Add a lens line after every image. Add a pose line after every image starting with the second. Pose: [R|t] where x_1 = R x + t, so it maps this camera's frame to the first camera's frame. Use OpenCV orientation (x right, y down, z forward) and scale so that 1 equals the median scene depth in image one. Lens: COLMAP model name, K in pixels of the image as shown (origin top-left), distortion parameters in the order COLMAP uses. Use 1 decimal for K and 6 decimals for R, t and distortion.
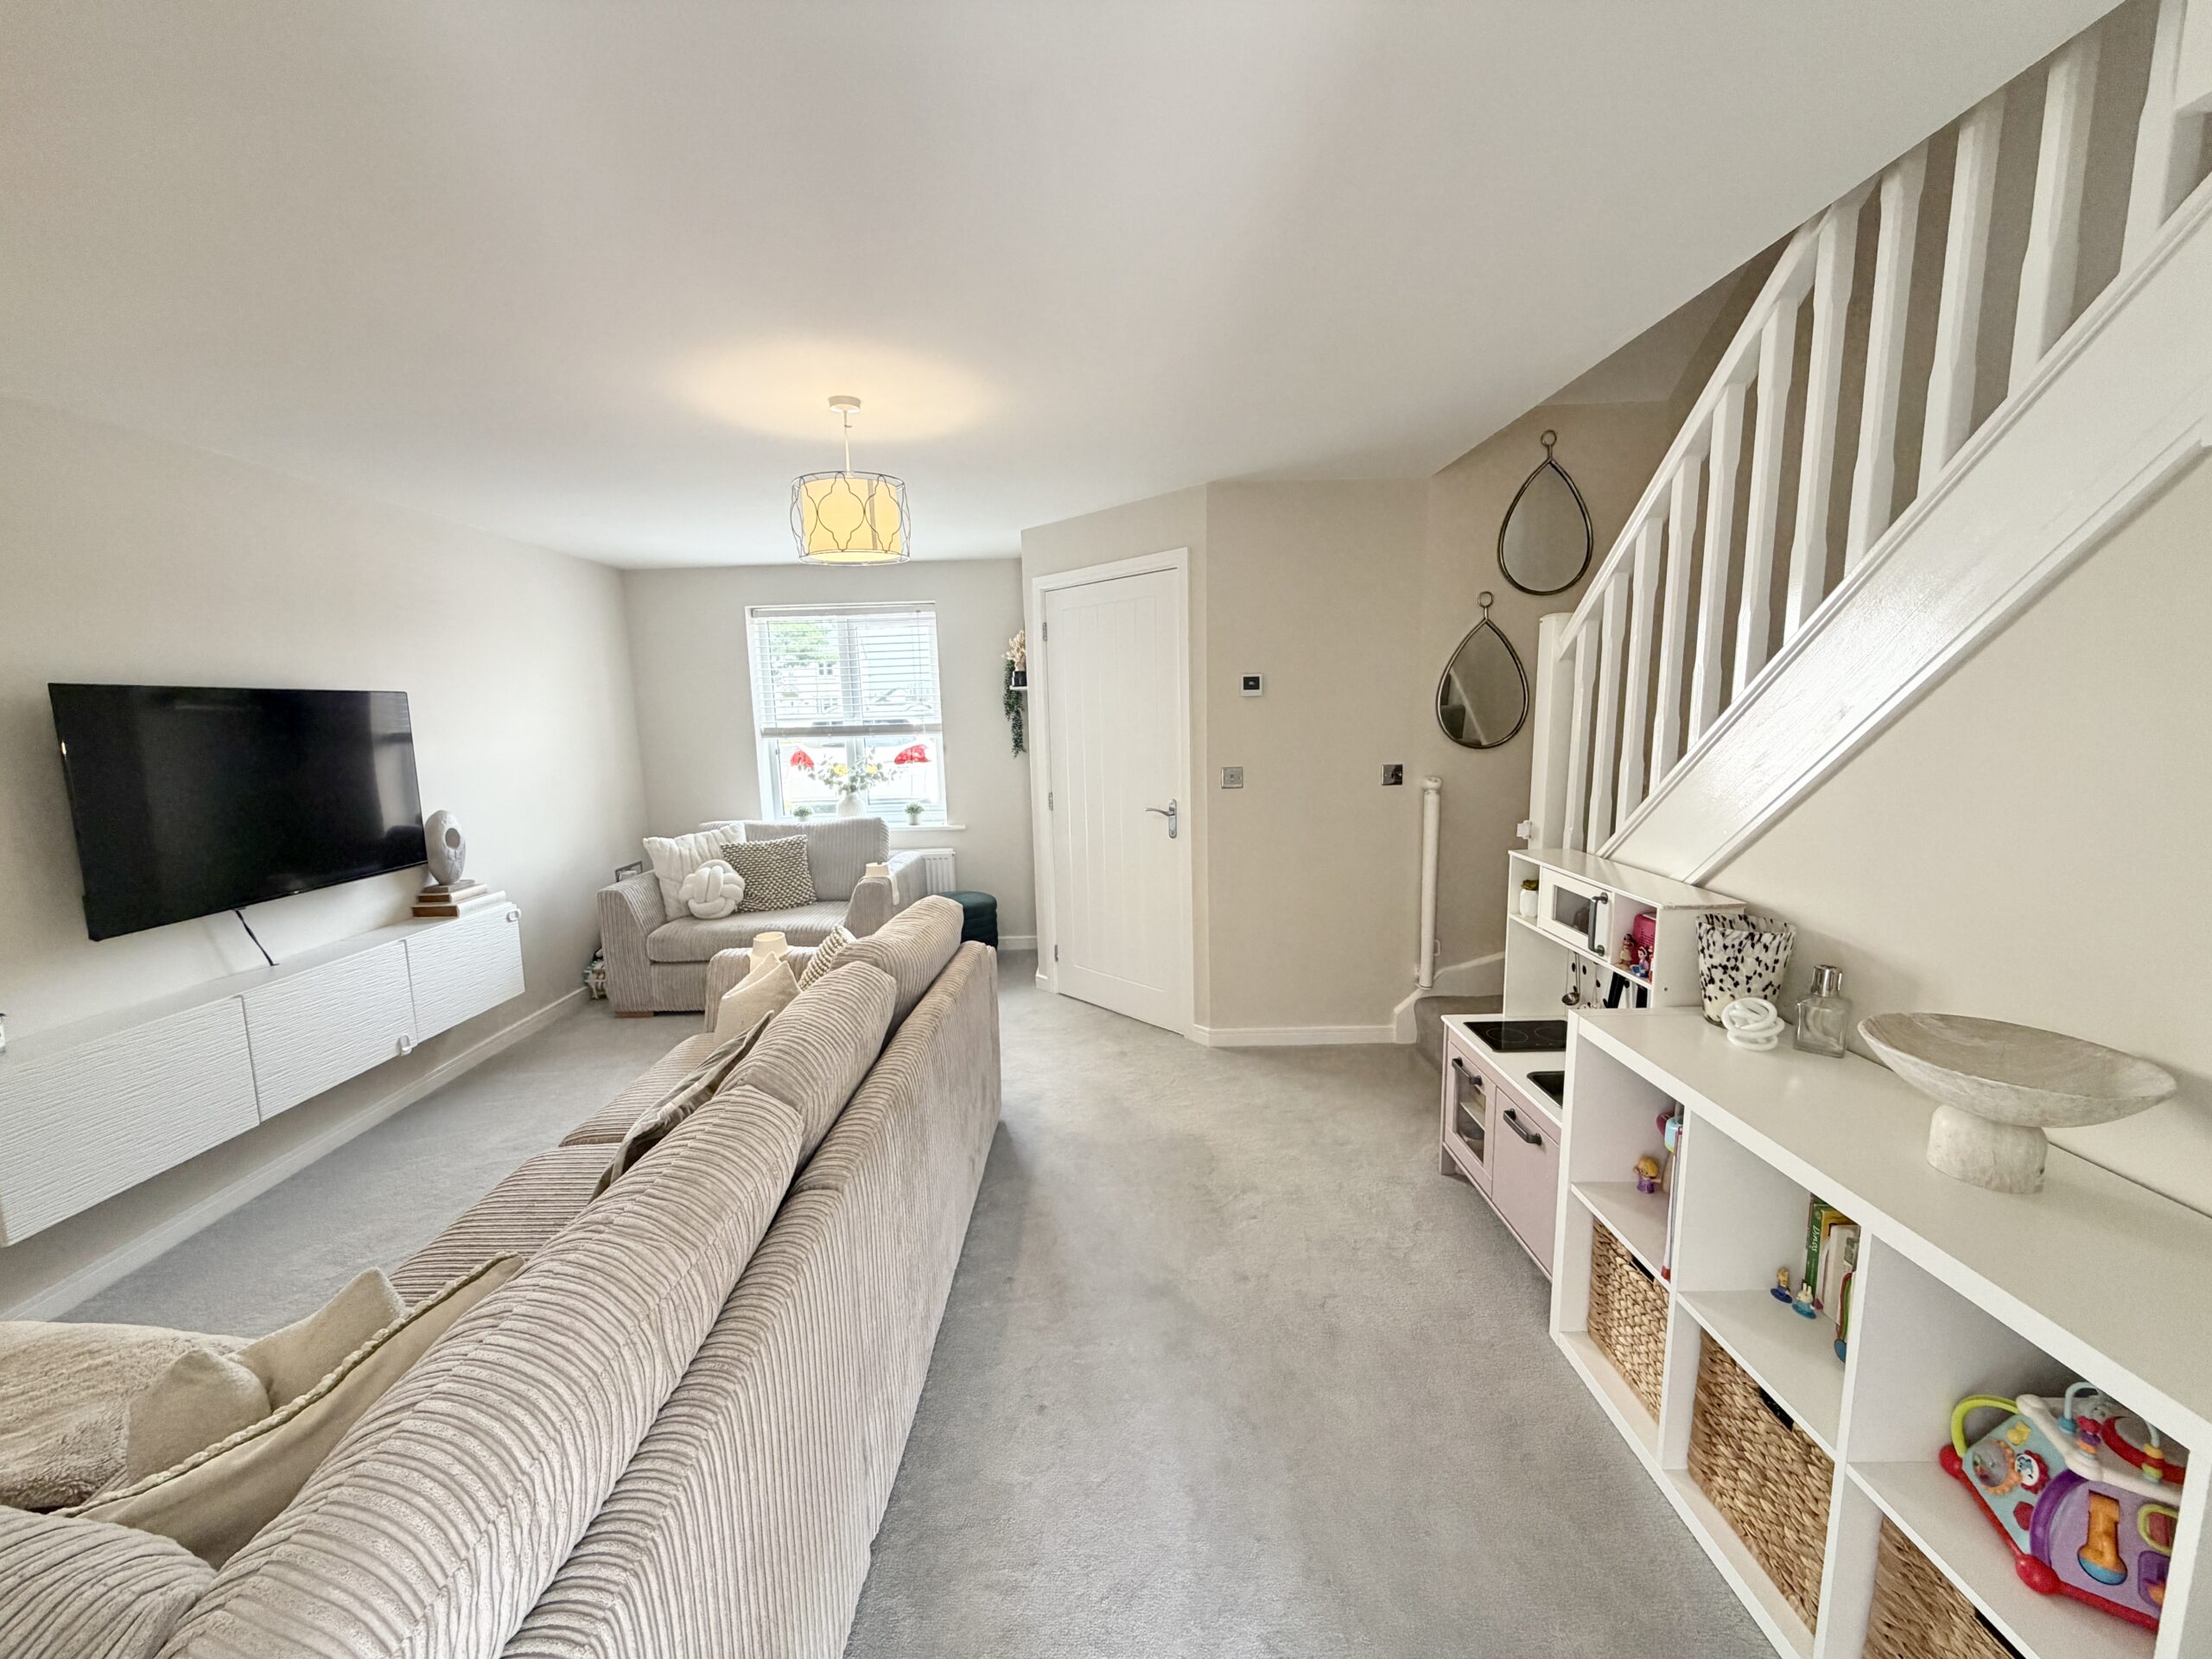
lens RADIAL K [[882.1, 0, 1101.4], [0, 882.1, 829.7], [0, 0, 1]] dist [0.000693, -0.000376]
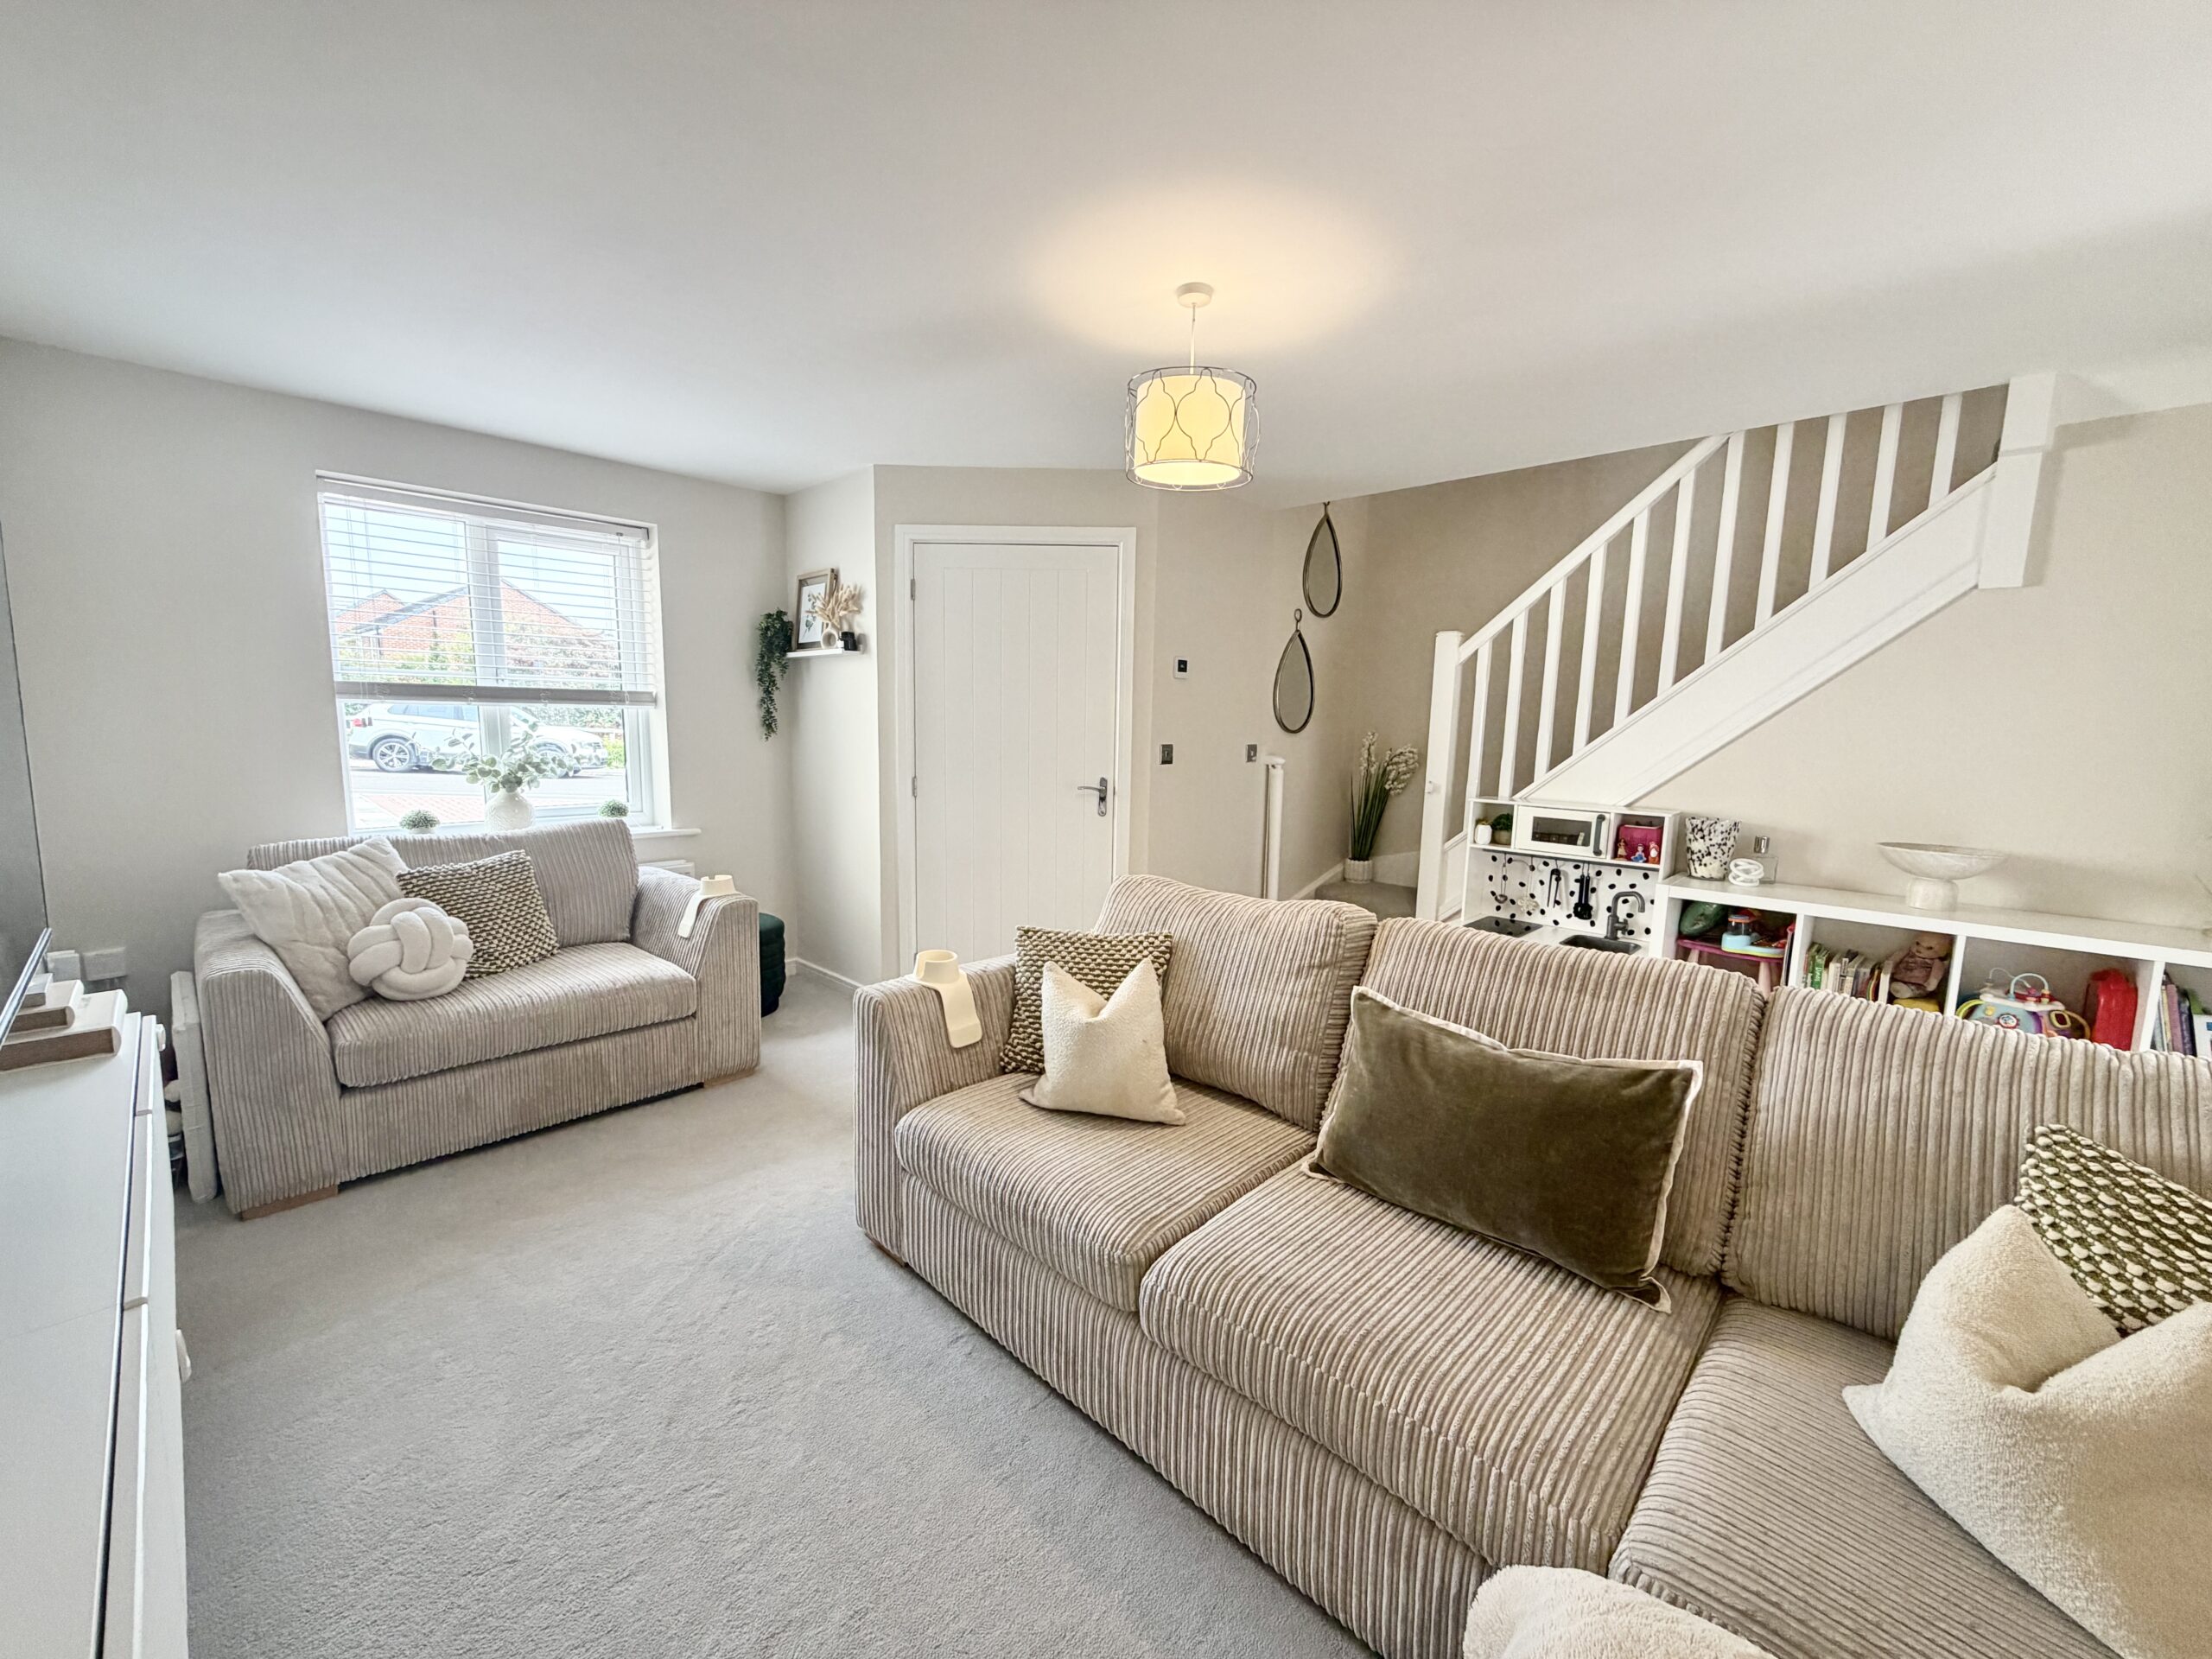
lens RADIAL K [[882.1, 0, 1101.4], [0, 882.1, 829.7], [0, 0, 1]] dist [0.000693, -0.000376]
pose [[0.690961, -0.051101, 0.721083, -0.672685], [0.064639, 0.997870, 0.008777, 0.016765], [-0.719996, 0.040545, 0.692793, 0.330383]]
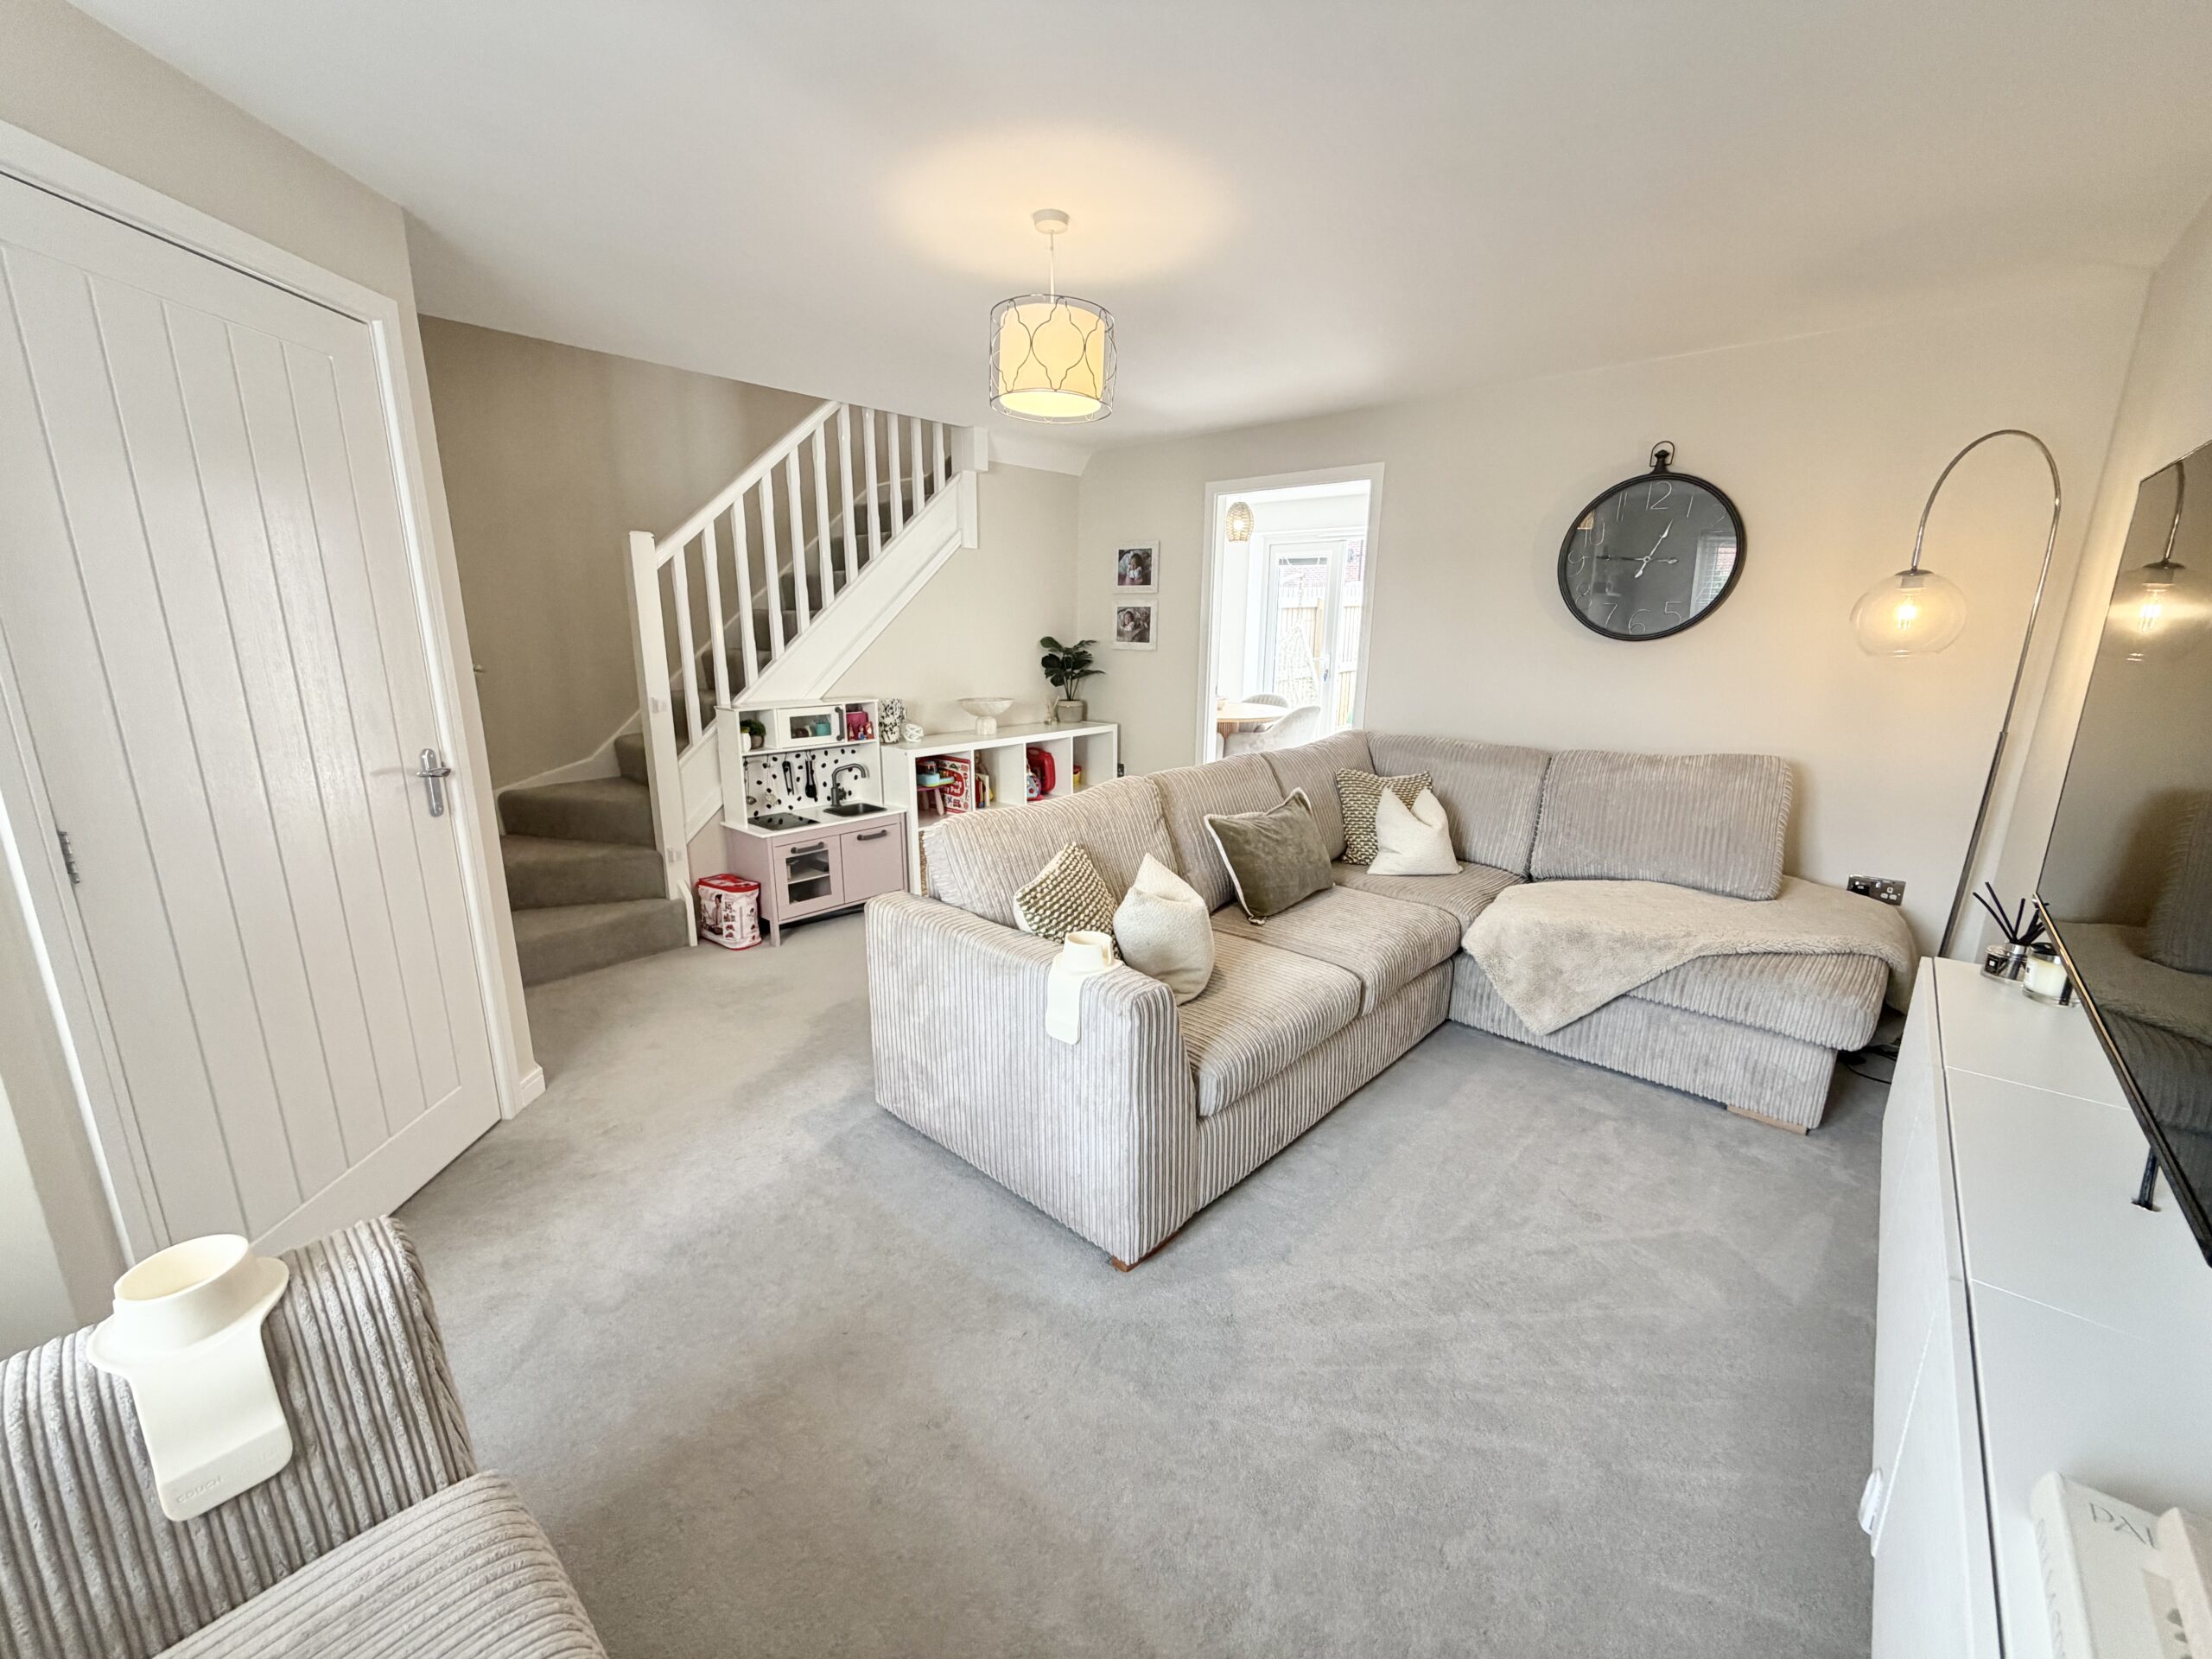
lens RADIAL K [[882.1, 0, 1101.4], [0, 882.1, 829.7], [0, 0, 1]] dist [0.000693, -0.000376]
pose [[-0.744604, -0.134196, 0.653879, -0.666309], [0.109088, 0.941949, 0.317541, -0.129359], [-0.658533, 0.307772, -0.686739, 1.178650]]
